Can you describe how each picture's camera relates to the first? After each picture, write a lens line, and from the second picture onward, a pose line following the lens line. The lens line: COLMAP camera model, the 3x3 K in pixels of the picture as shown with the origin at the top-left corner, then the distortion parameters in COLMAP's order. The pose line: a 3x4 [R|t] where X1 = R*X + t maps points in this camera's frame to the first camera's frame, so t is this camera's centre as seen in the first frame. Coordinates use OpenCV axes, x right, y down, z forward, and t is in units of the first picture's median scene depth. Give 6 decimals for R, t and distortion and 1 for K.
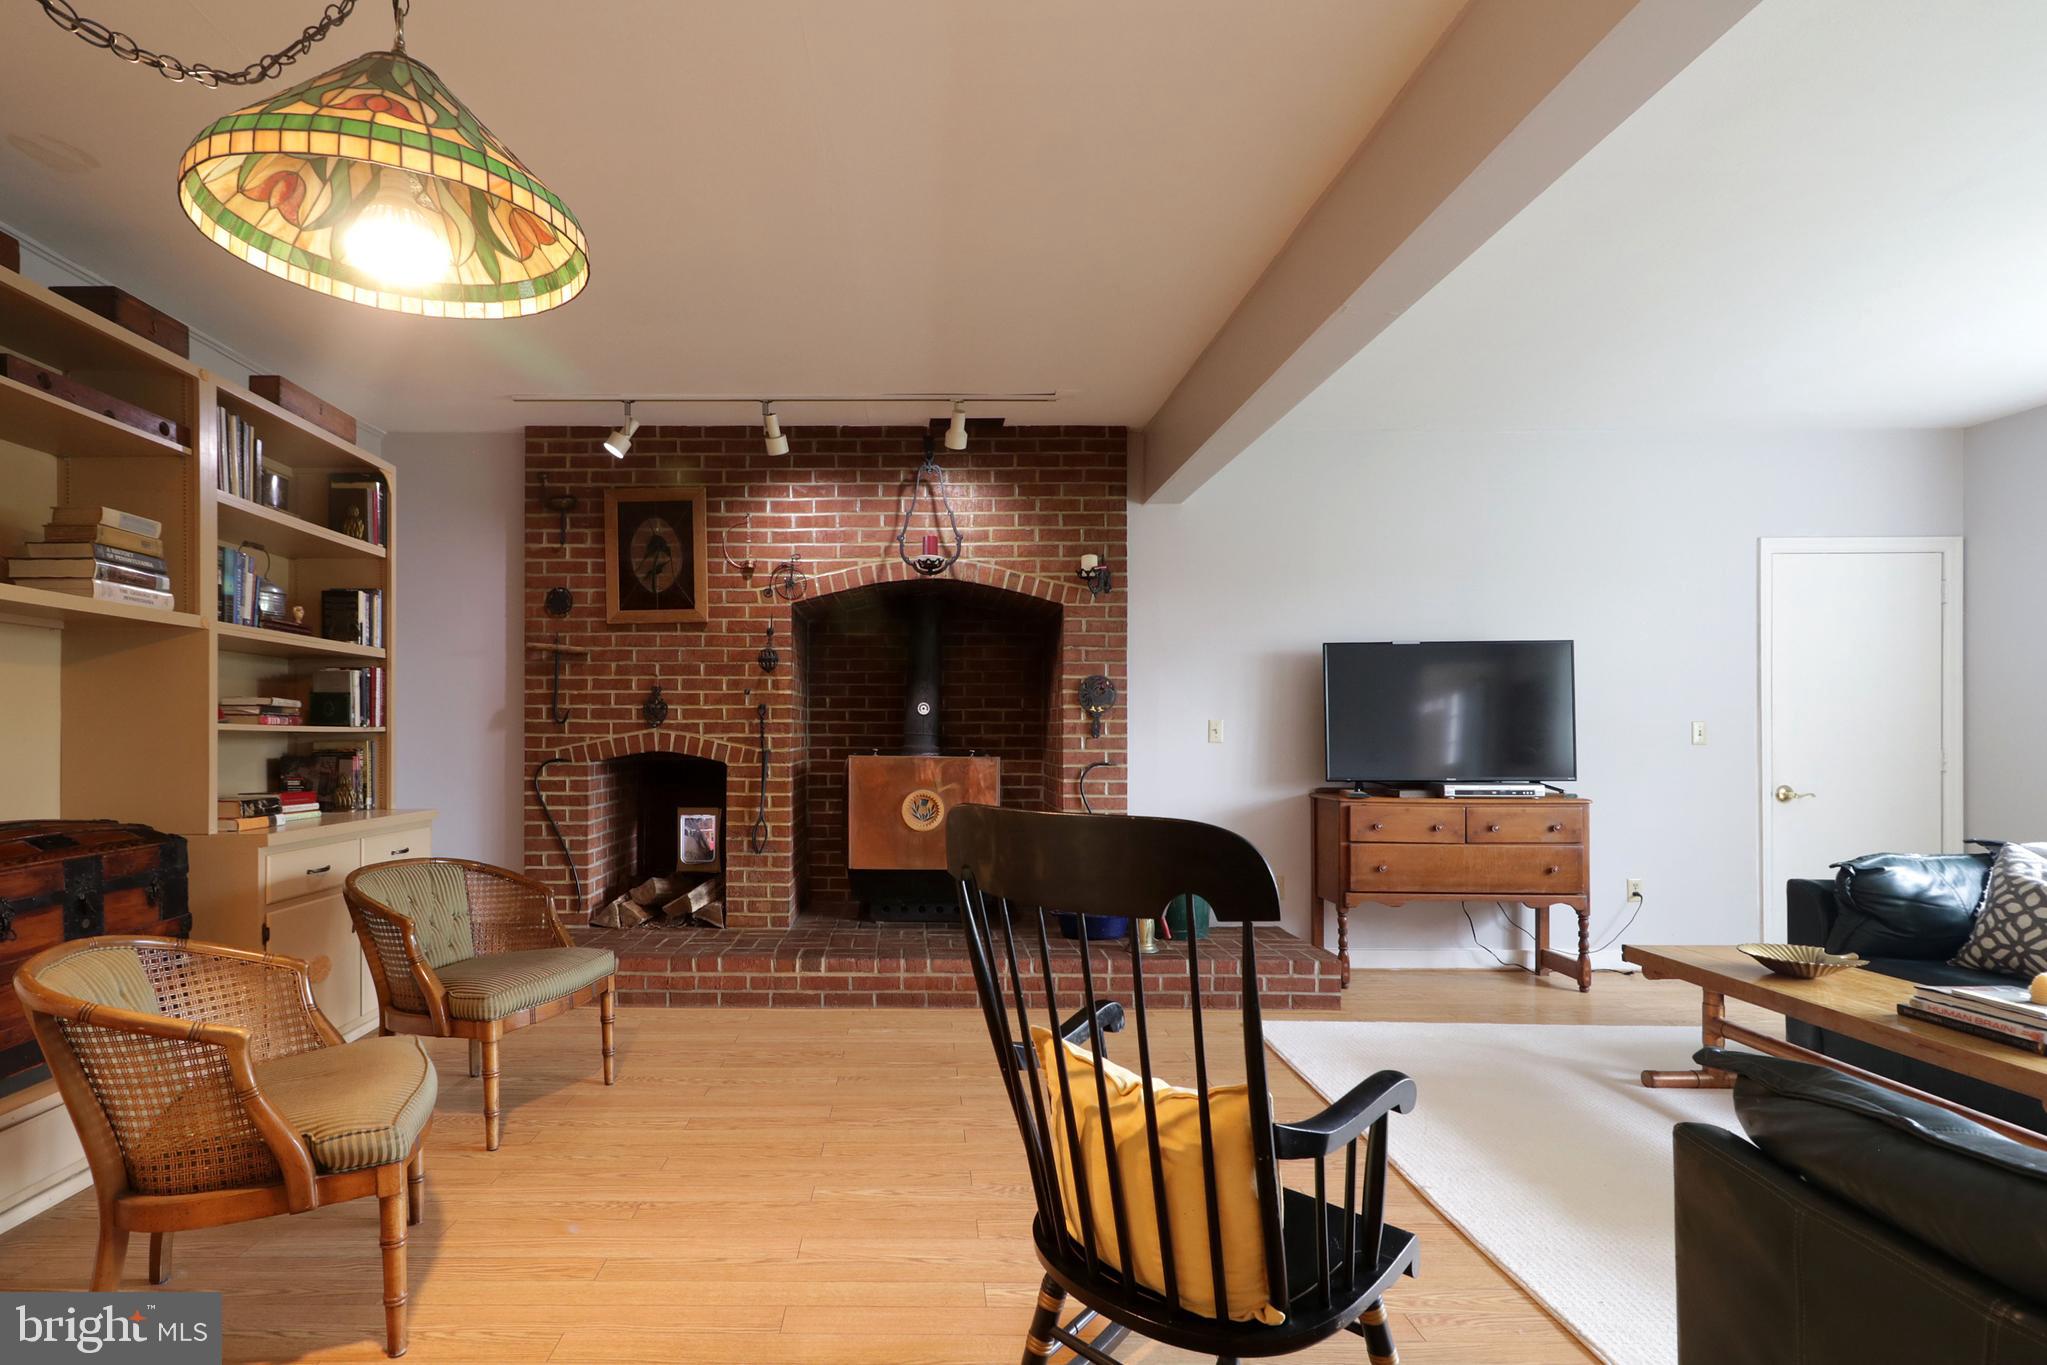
lens RADIAL K [[1005.8, 0, 913.5], [0, 1005.8, 731.1], [0, 0, 1]] dist [0.000860, 0.000161]
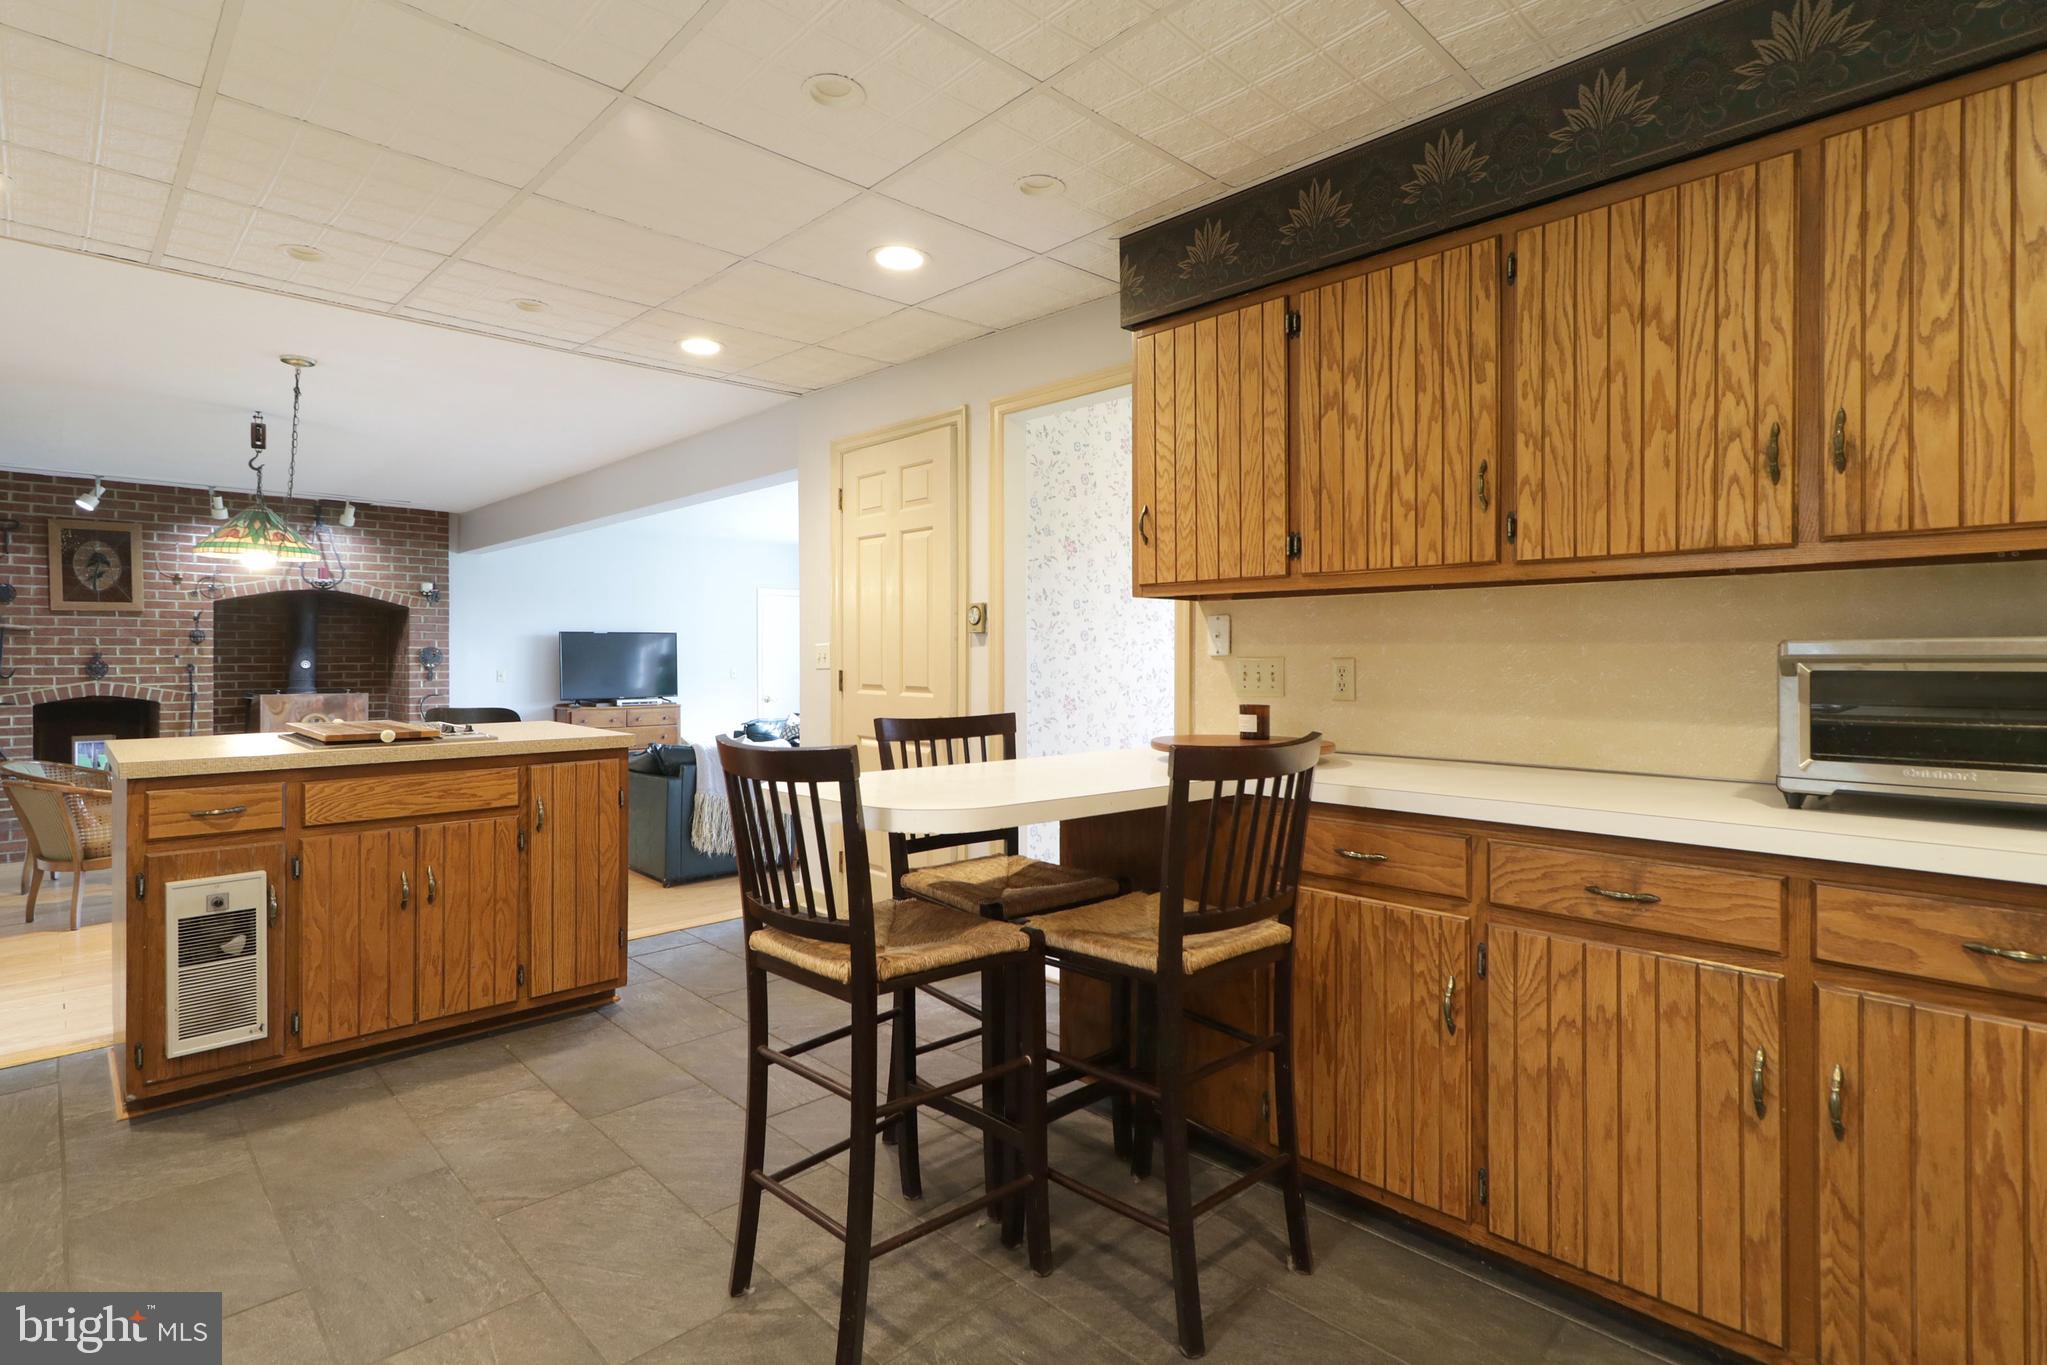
lens RADIAL K [[997.7, 0, 1031.2], [0, 997.7, 659.2], [0, 0, 1]] dist [0.002871, 0.002521]
pose [[0.705996, -0.004259, 0.708203, -0.332032], [0.000176, 0.999983, 0.005839, -0.043299], [-0.708216, -0.003998, 0.705984, -1.051510]]
